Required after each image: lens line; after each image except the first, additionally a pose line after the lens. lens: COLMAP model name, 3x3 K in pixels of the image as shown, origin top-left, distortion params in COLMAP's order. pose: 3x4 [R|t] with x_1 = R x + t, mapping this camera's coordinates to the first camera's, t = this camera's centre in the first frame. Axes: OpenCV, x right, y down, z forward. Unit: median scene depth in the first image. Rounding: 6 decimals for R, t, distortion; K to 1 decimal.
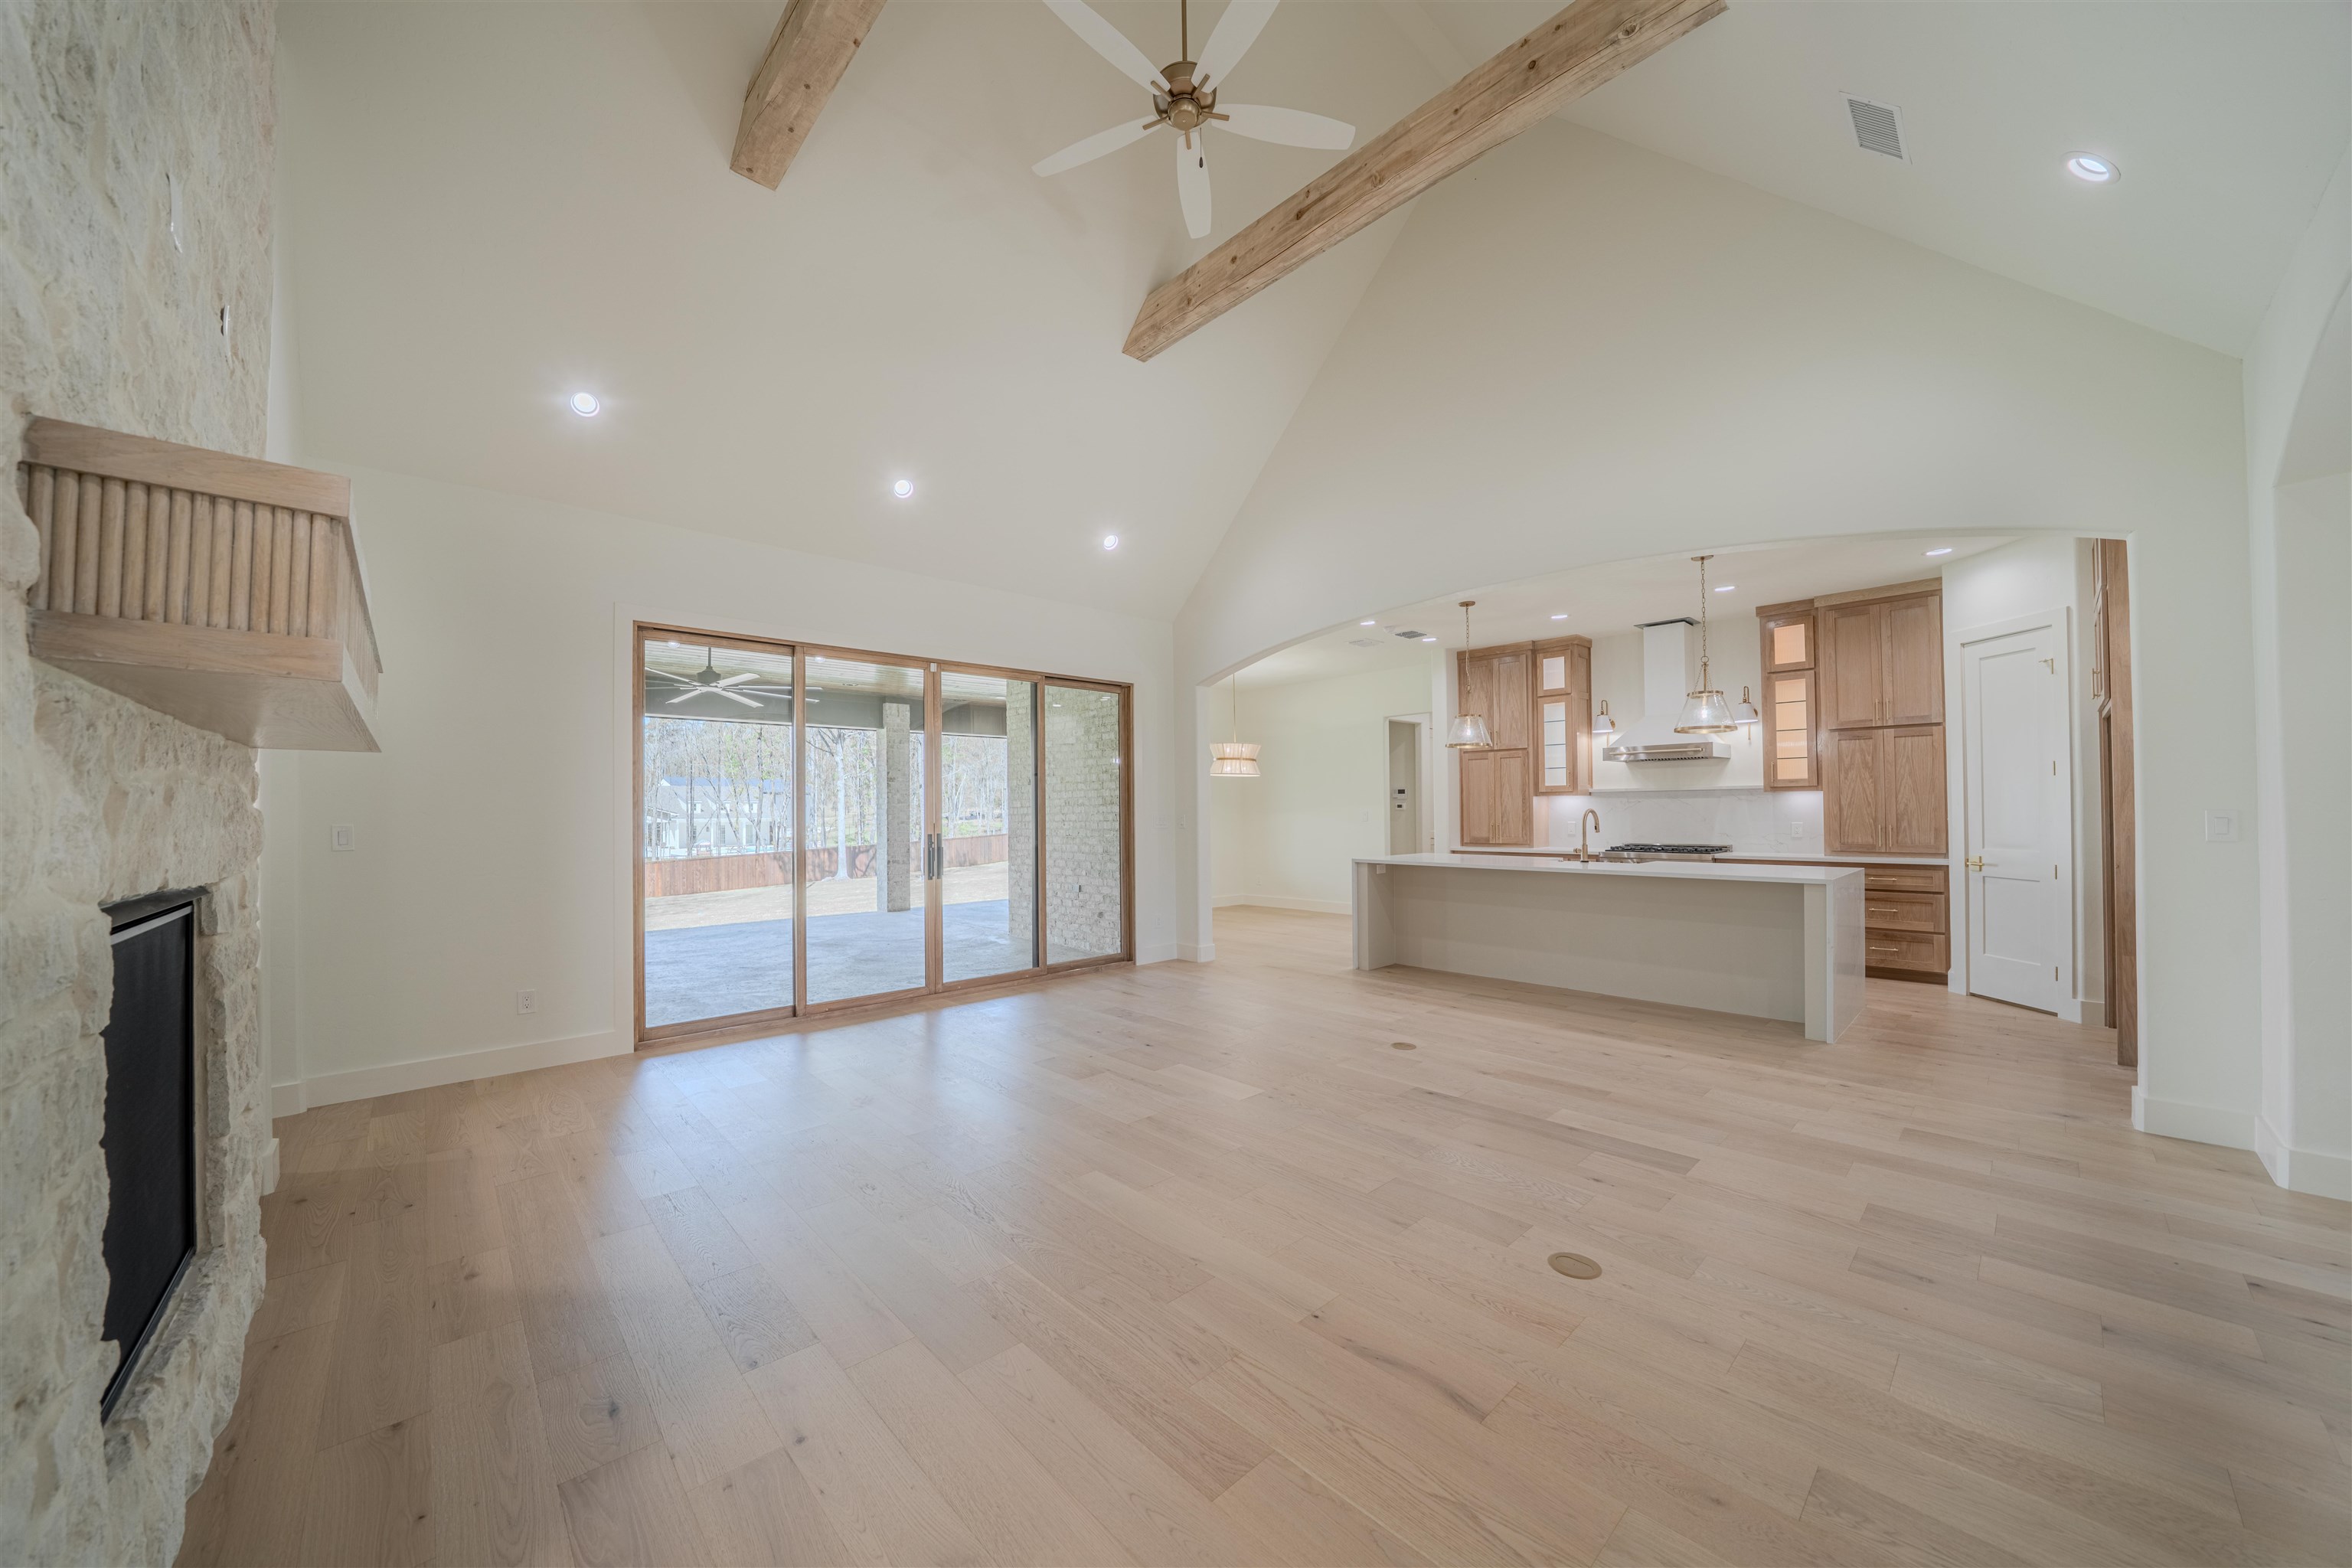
lens RADIAL K [[816.1, 0, 1158.3], [0, 816.1, 802.6], [0, 0, 1]] dist [-0.025731, 0.001601]
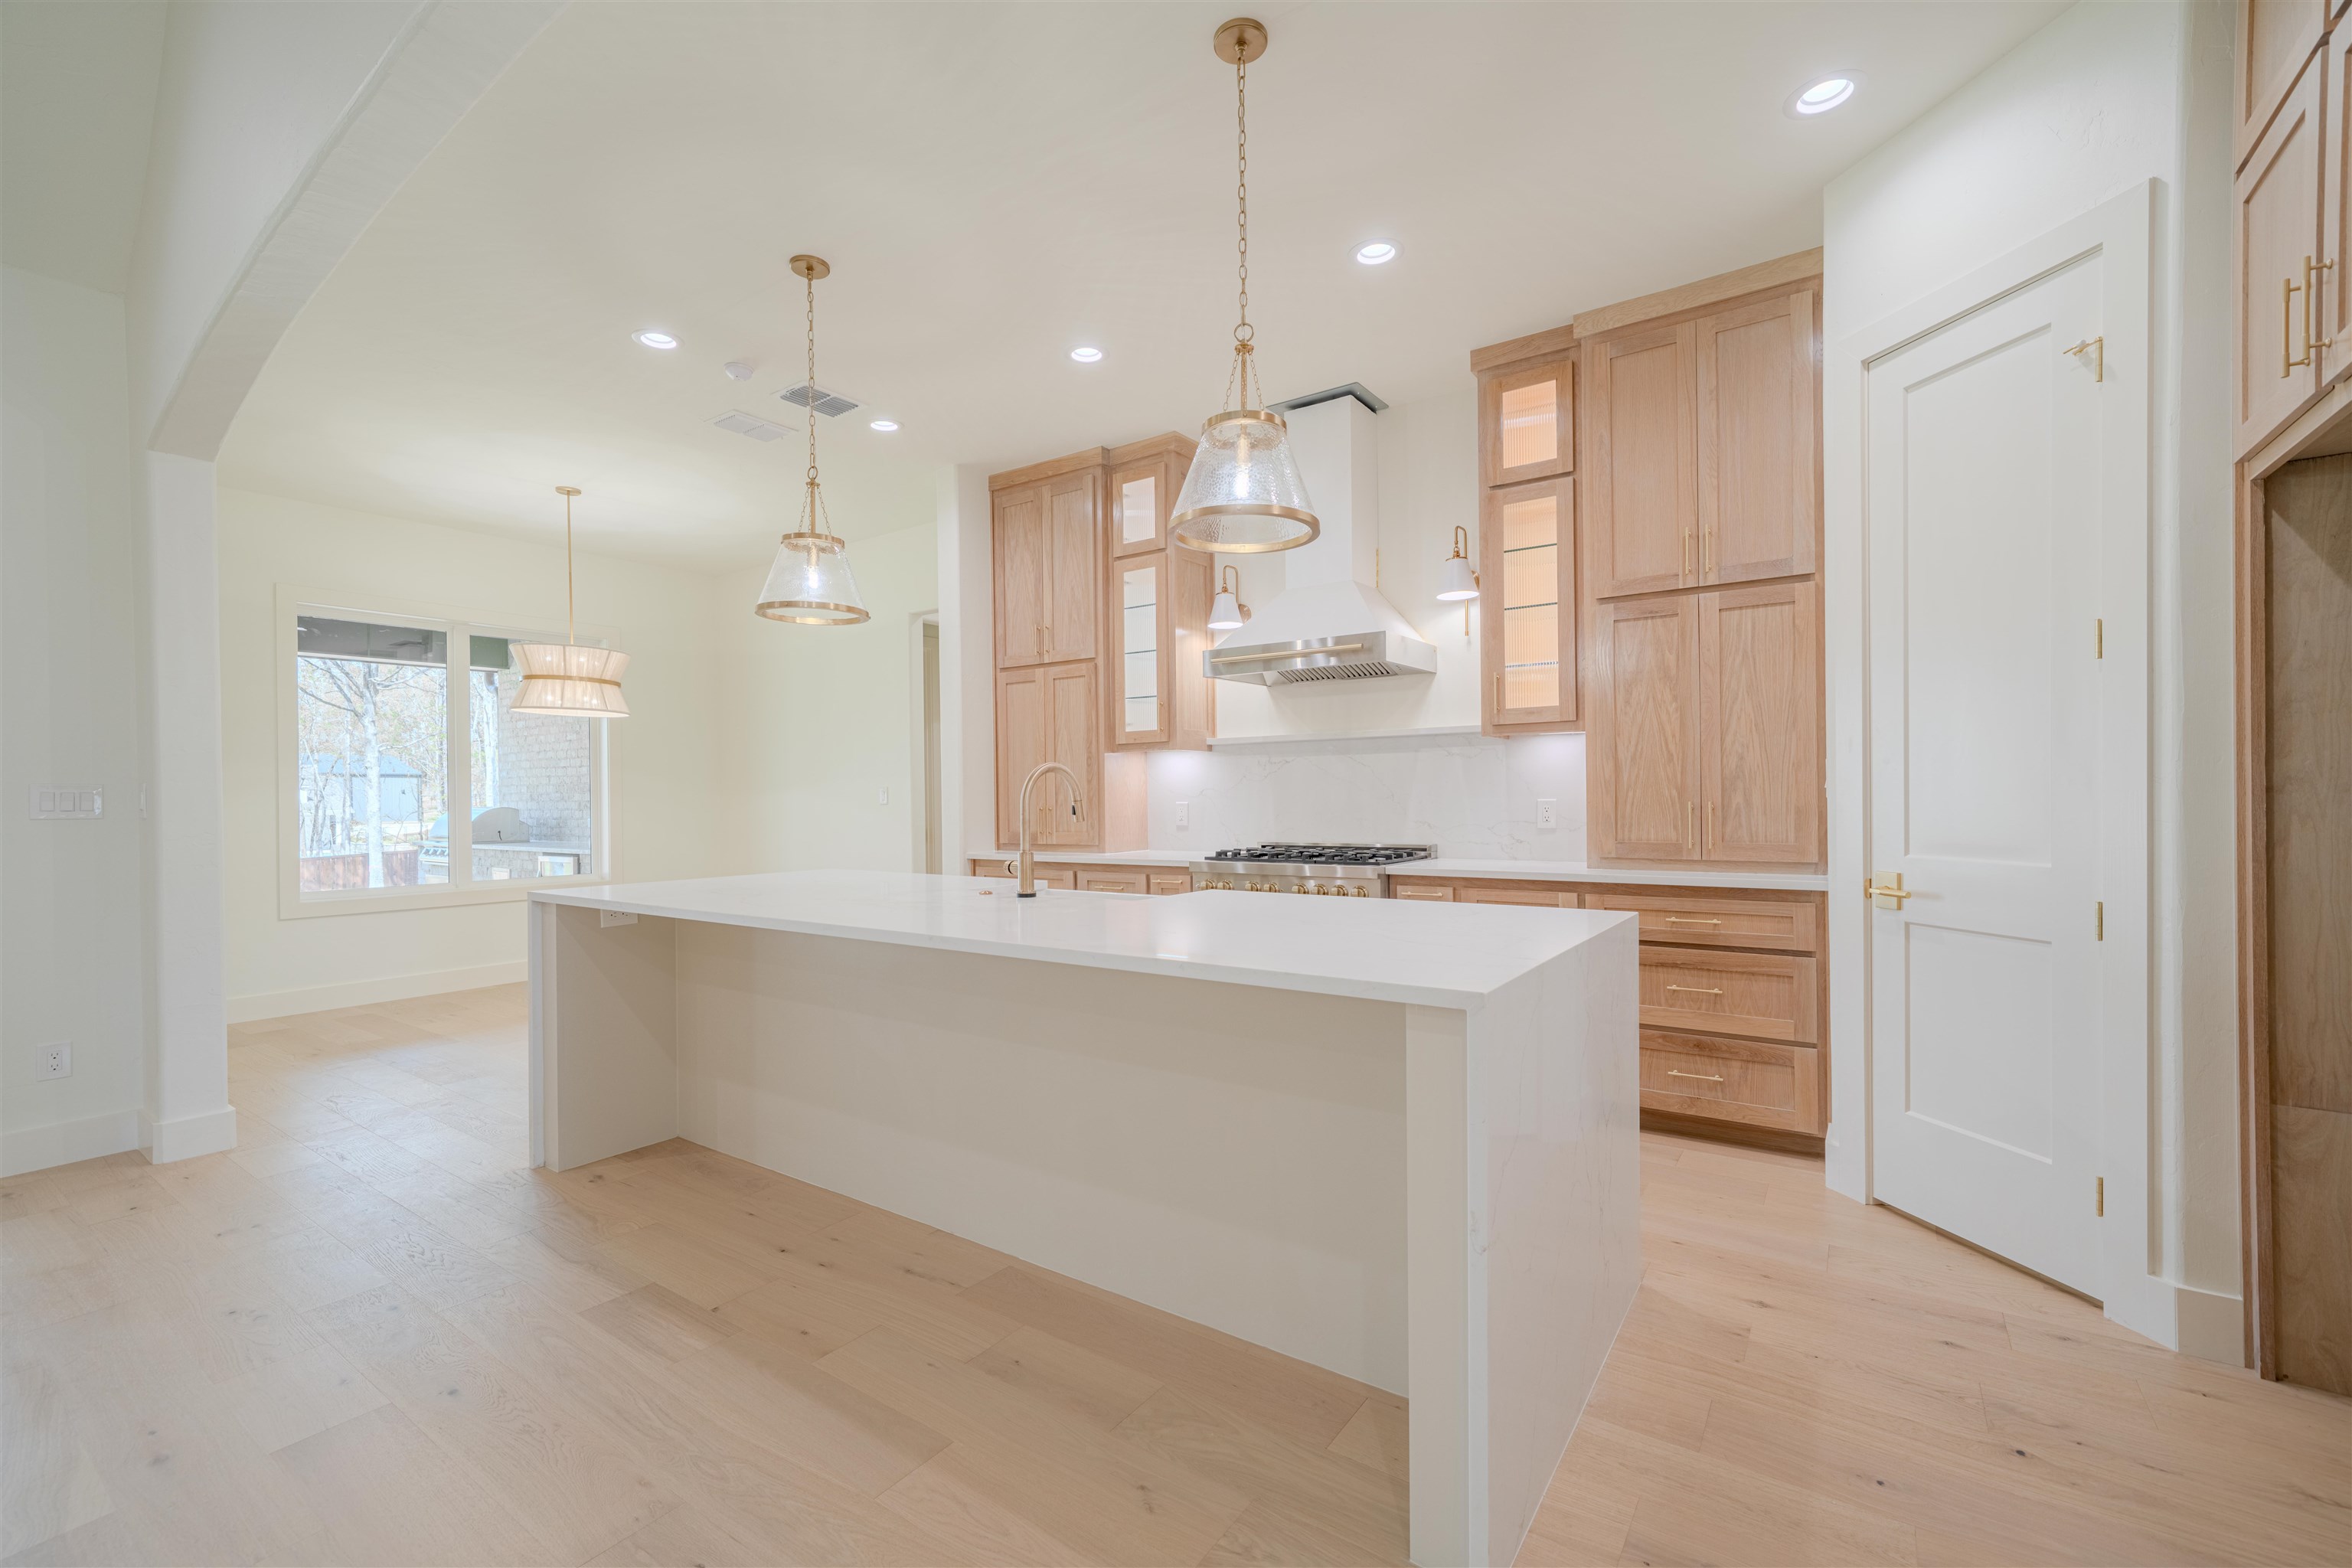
lens RADIAL K [[986.9, 0, 1158.4], [0, 986.9, 805.2], [0, 0, 1]] dist [0.001850, 0.001460]
pose [[0.976316, -0.005641, 0.216278, 0.453433], [0.001986, 0.999852, 0.017112, 0.018697], [-0.216343, -0.016277, 0.976182, 0.482515]]
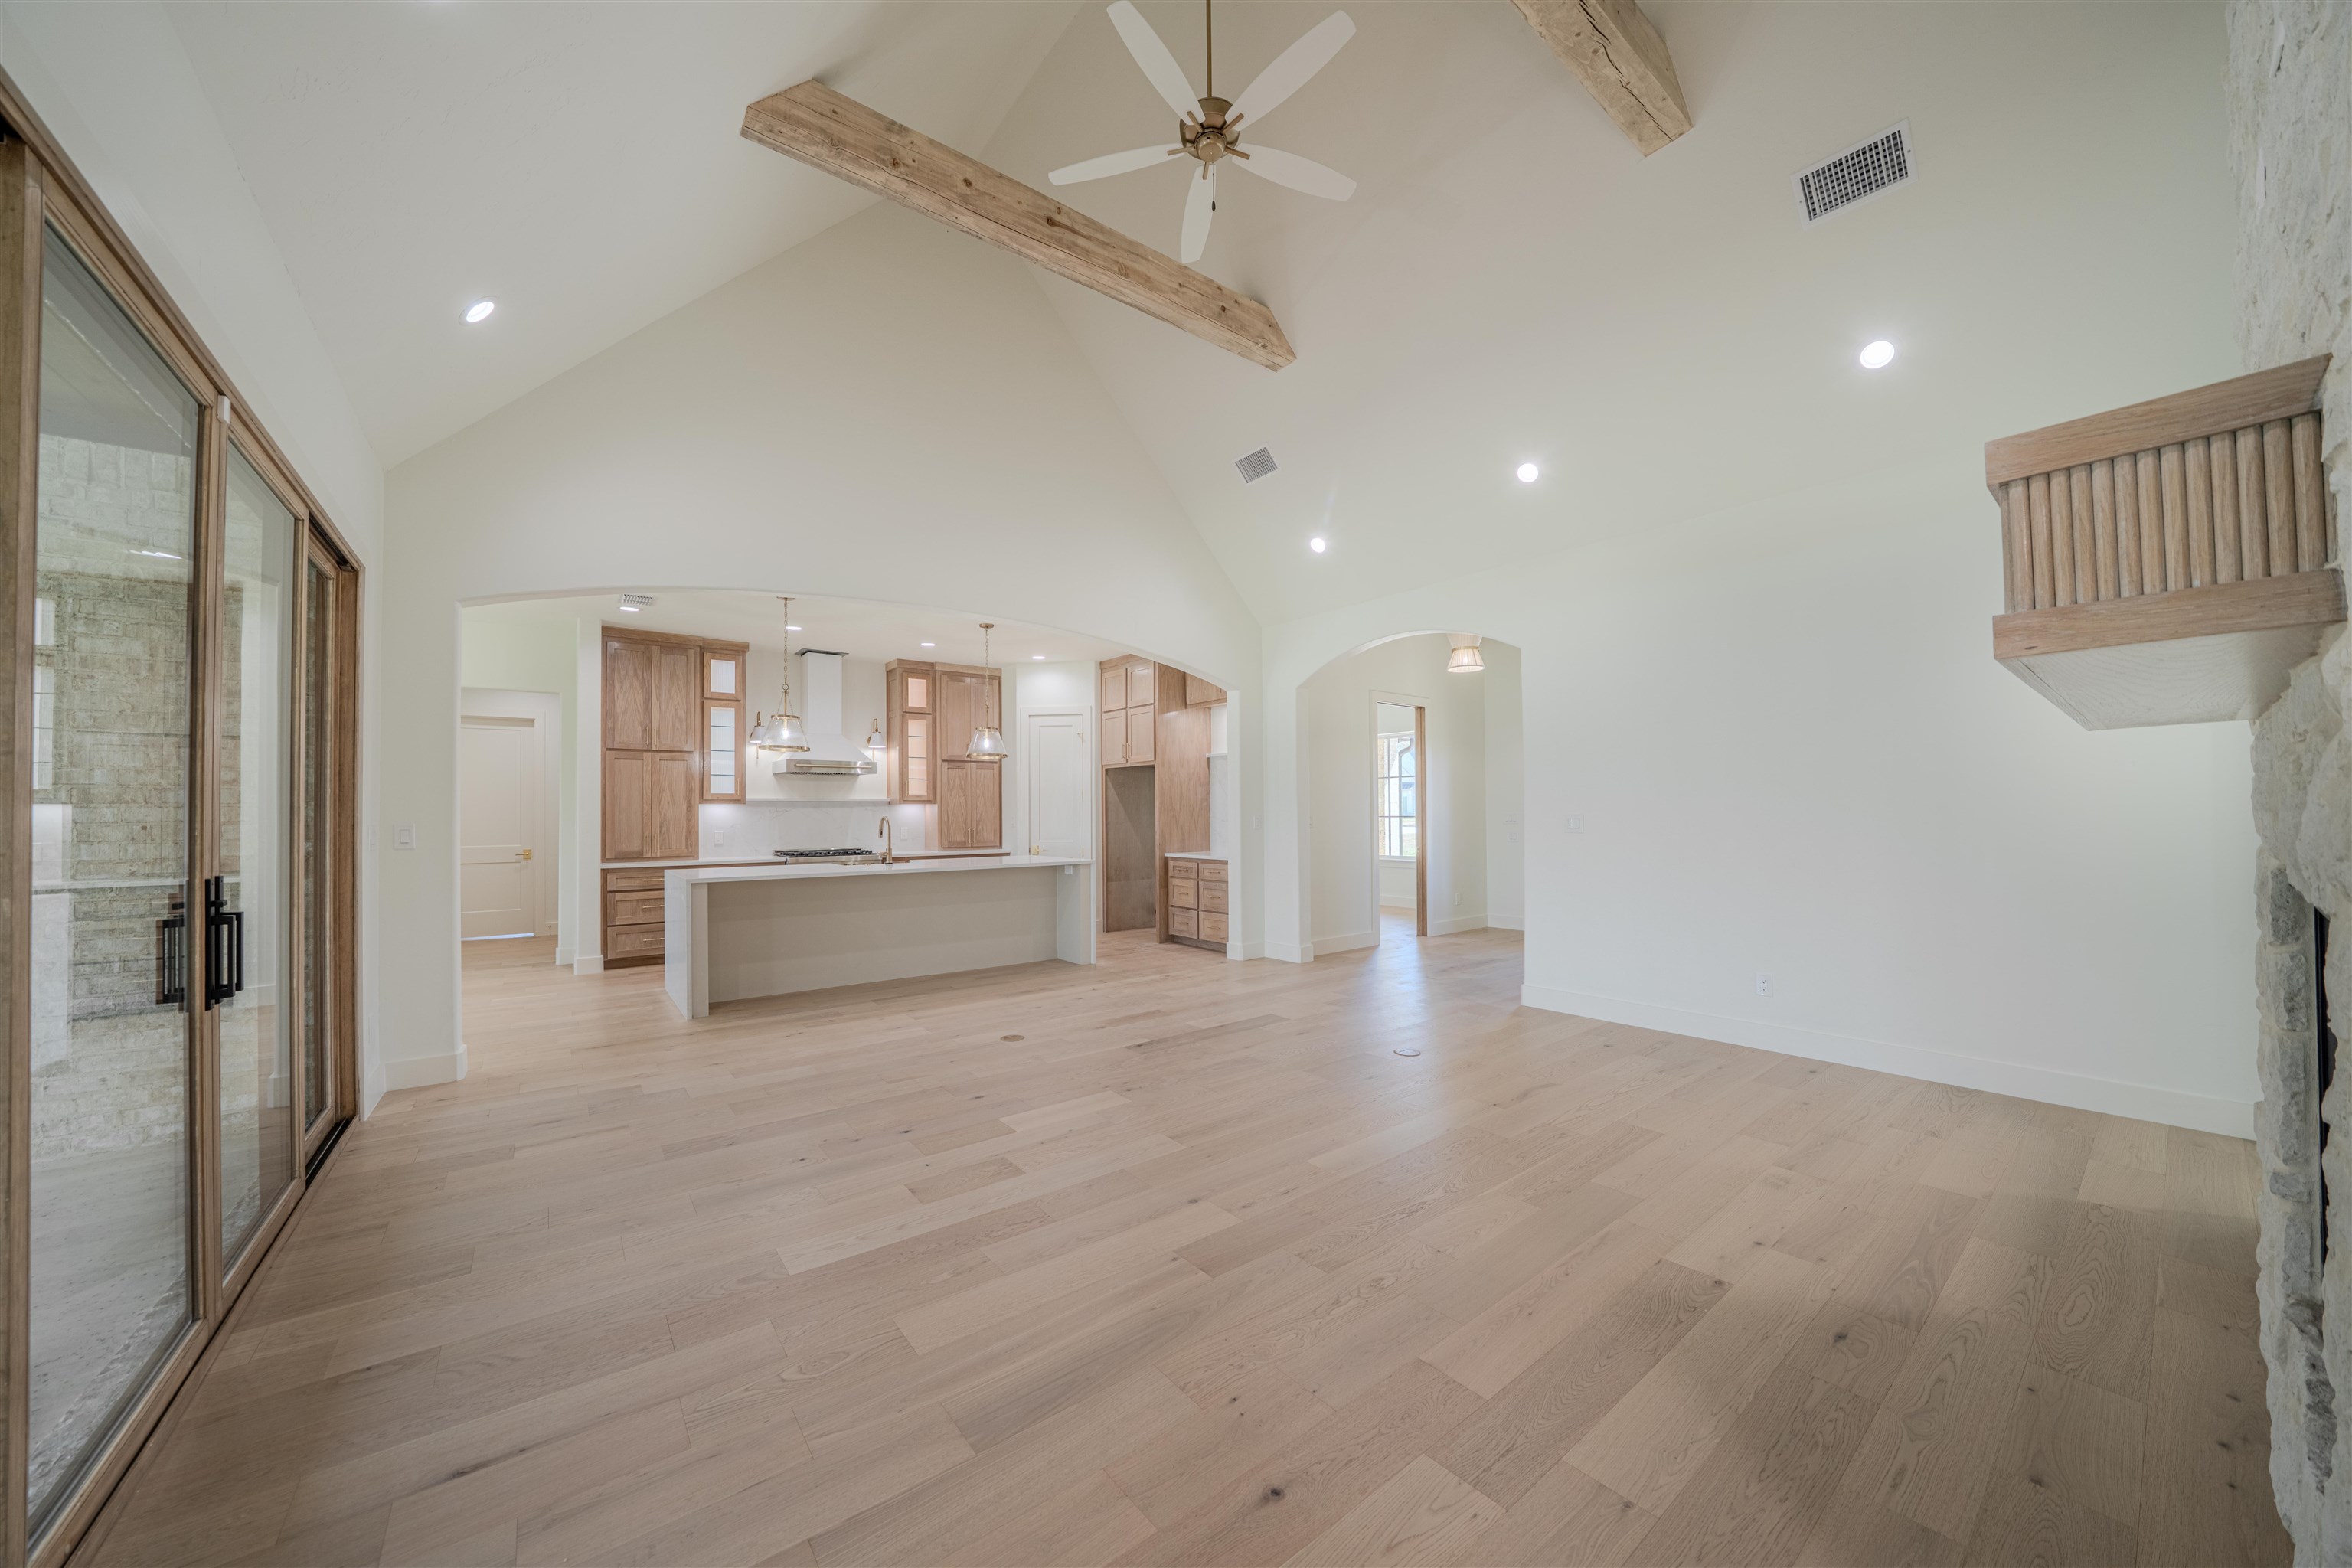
lens RADIAL K [[816.1, 0, 1149.1], [0, 816.1, 800.4], [0, 0, 1]] dist [-0.025731, 0.001601]
pose [[0.094739, 0.023303, 0.995229, -0.516097], [-0.001931, 0.999728, -0.023225, 0.010582], [-0.995500, 0.000278, 0.094758, 0.505432]]
